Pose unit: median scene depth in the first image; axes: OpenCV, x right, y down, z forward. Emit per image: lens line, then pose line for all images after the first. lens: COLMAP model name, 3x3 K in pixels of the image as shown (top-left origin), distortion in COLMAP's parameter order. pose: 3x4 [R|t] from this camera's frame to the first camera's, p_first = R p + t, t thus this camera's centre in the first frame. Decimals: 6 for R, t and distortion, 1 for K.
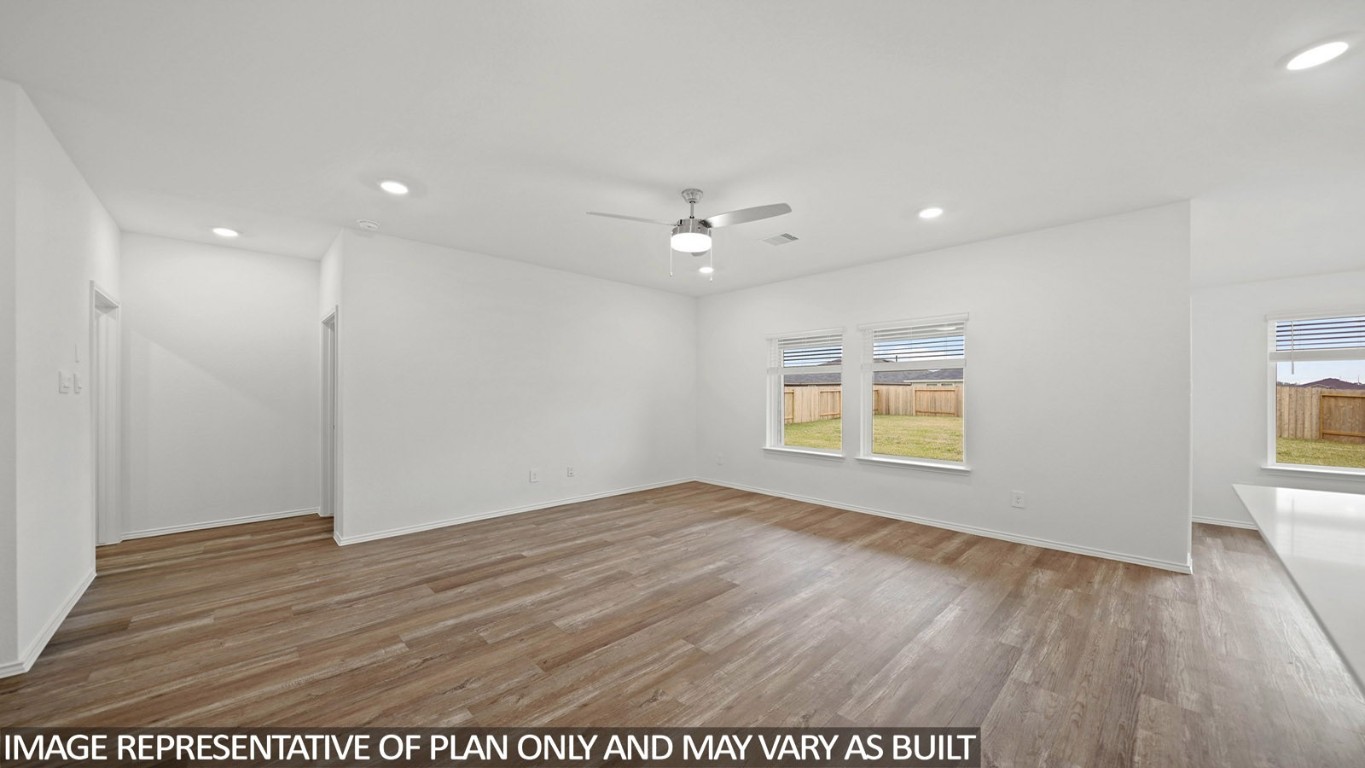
lens RADIAL K [[469.4, 0, 685.6], [0, 469.4, 389.6], [0, 0, 1]] dist [-0.002355, -0.000293]
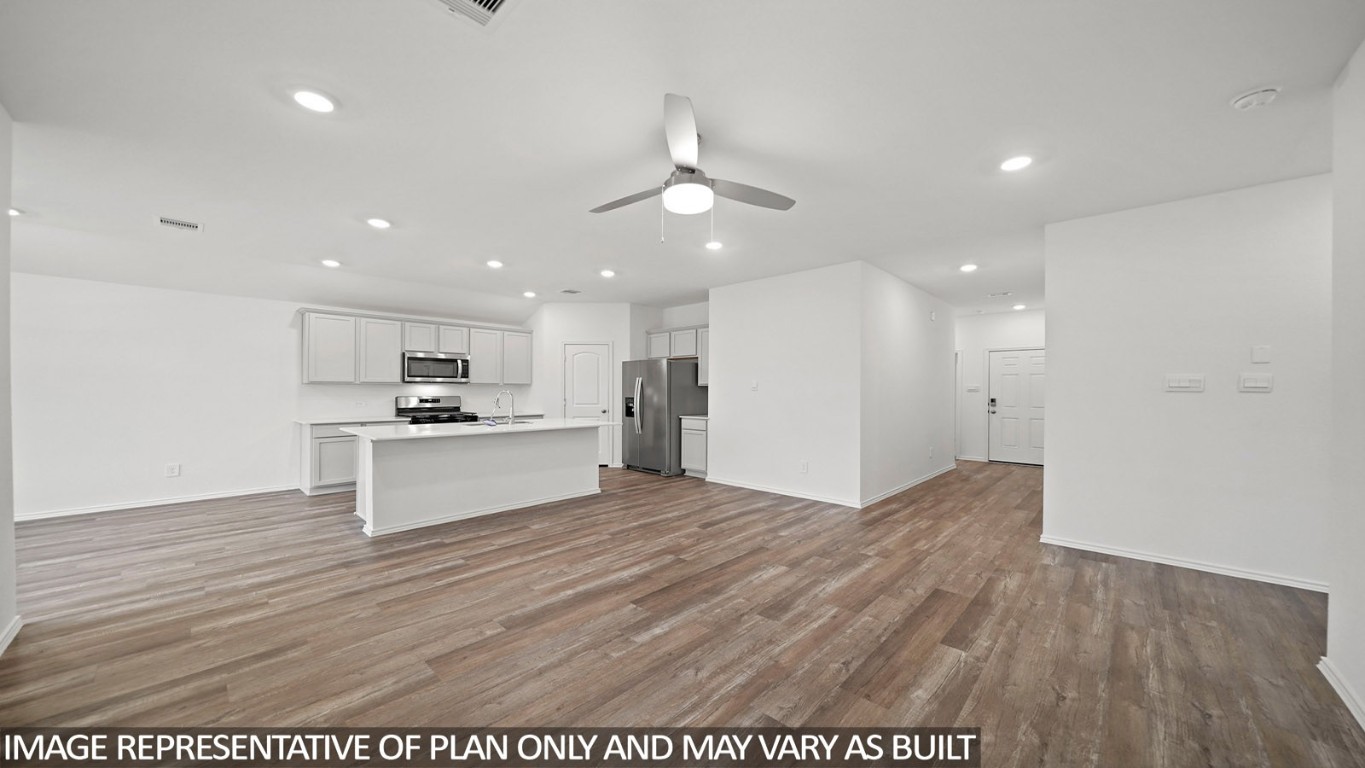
lens RADIAL K [[469.4, 0, 685.0], [0, 469.4, 389.2], [0, 0, 1]] dist [-0.002355, -0.000293]
pose [[-0.998989, -0.006718, -0.044457, 0.045279], [-0.006323, 0.999939, -0.009014, 0.015214], [0.044515, -0.008724, -0.998971, 1.639232]]
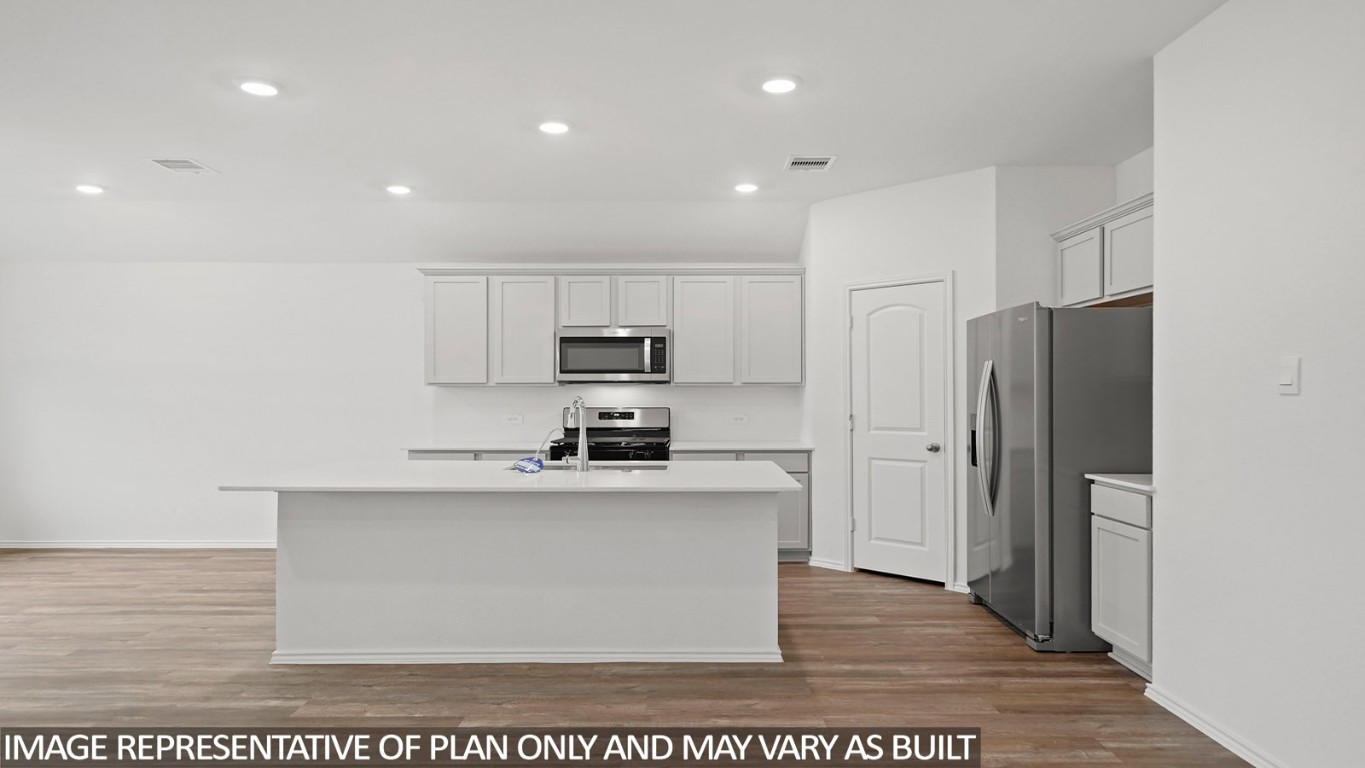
lens RADIAL K [[825.9, 0, 684.0], [0, 825.9, 391.5], [0, 0, 1]] dist [0.001559, 0.000674]
pose [[-0.717256, -0.000496, 0.696810, -0.398572], [-0.006020, 0.999967, -0.005484, 0.007131], [-0.696784, -0.008128, -0.717235, 0.898602]]
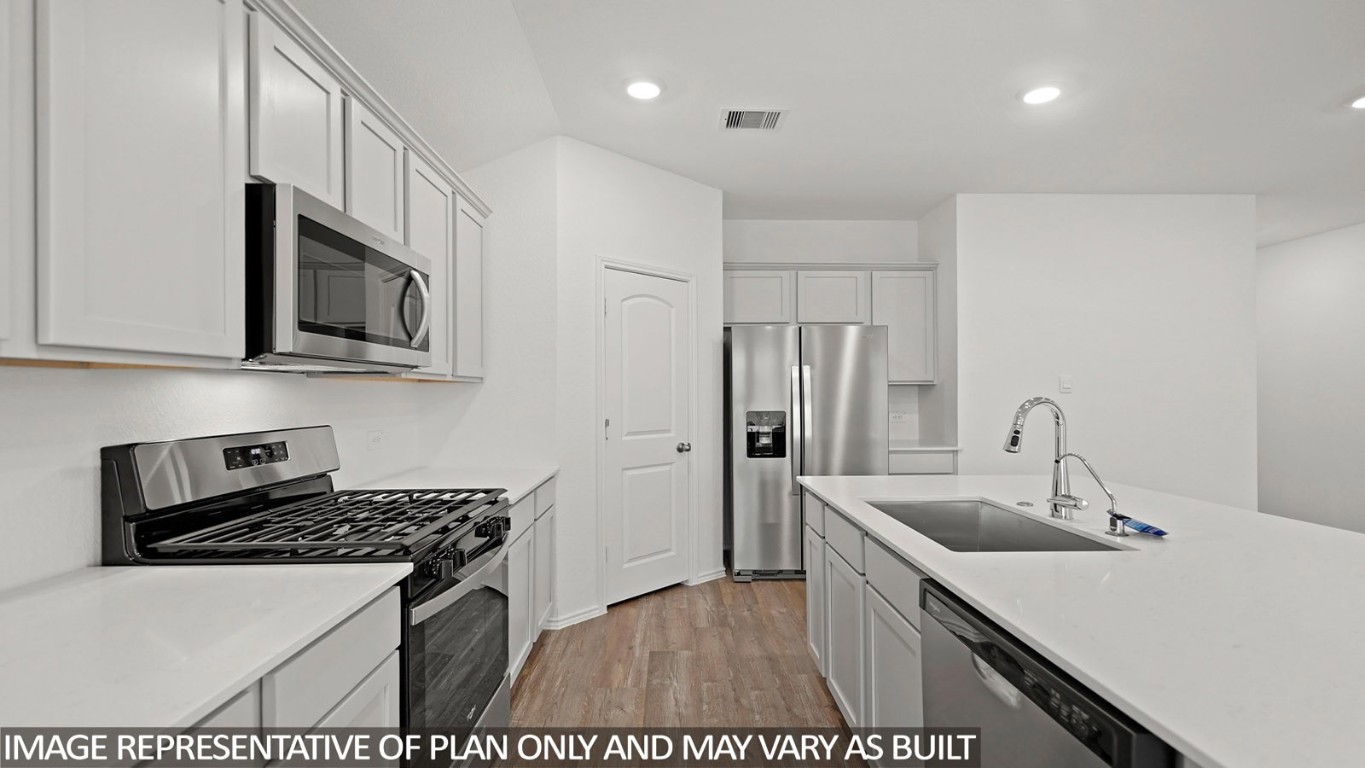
lens RADIAL K [[657.6, 0, 694.5], [0, 657.6, 390.8], [0, 0, 1]] dist [0.031321, 0.000161]
pose [[-0.650986, -0.004841, -0.759074, 1.187765], [0.004421, 0.999939, -0.010169, 0.007526], [0.759077, -0.009976, -0.650925, 0.301916]]
